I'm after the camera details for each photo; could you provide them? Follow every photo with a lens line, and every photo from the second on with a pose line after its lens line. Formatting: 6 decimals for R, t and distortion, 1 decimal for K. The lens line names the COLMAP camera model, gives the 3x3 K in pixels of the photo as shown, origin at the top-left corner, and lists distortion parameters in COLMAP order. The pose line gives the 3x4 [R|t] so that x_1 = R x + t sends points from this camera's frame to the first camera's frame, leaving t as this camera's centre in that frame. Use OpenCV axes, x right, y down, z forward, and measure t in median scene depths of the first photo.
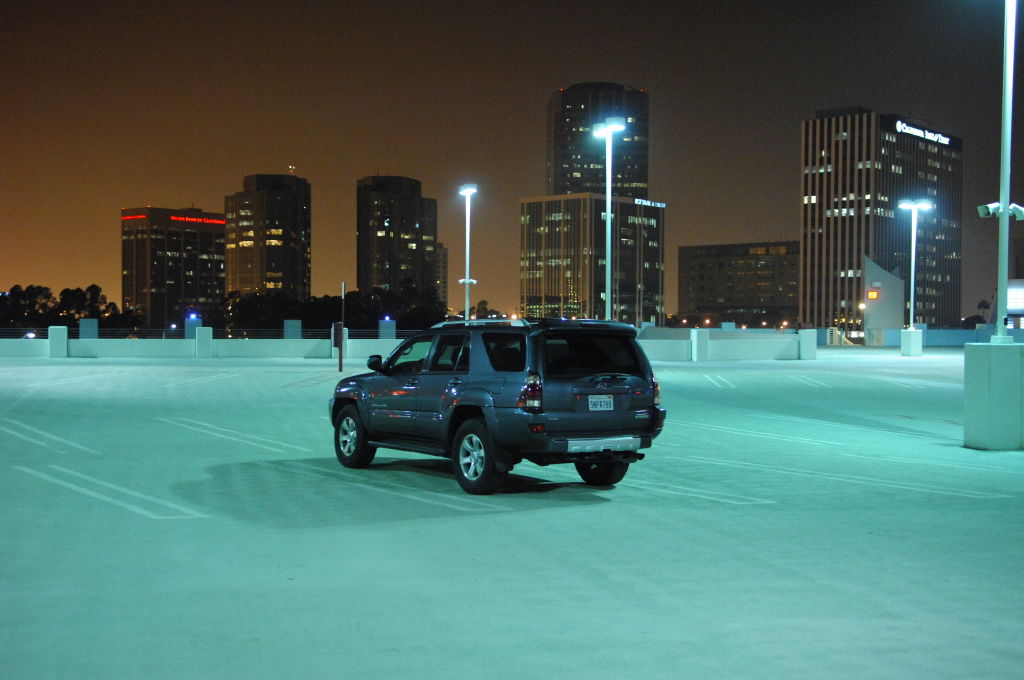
lens RADIAL K [[1229.6, 0, 512.0], [0, 1229.6, 340.0], [0, 0, 1]] dist [0.060037, 0.008231]
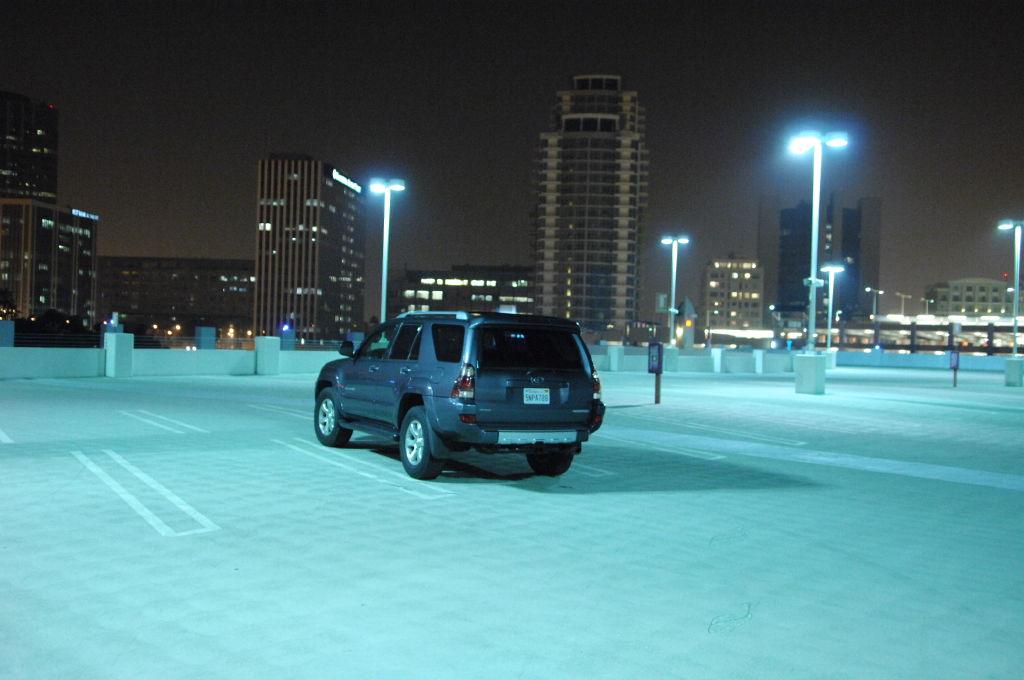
lens RADIAL K [[1048.8, 0, 504.9], [0, 1048.8, 338.9], [0, 0, 1]] dist [0.053490, 0.007108]
pose [[0.817313, 0.020640, 0.575824, -0.124326], [-0.018885, 0.999781, -0.009032, -0.001227], [-0.575884, -0.003492, 0.817524, 0.034318]]
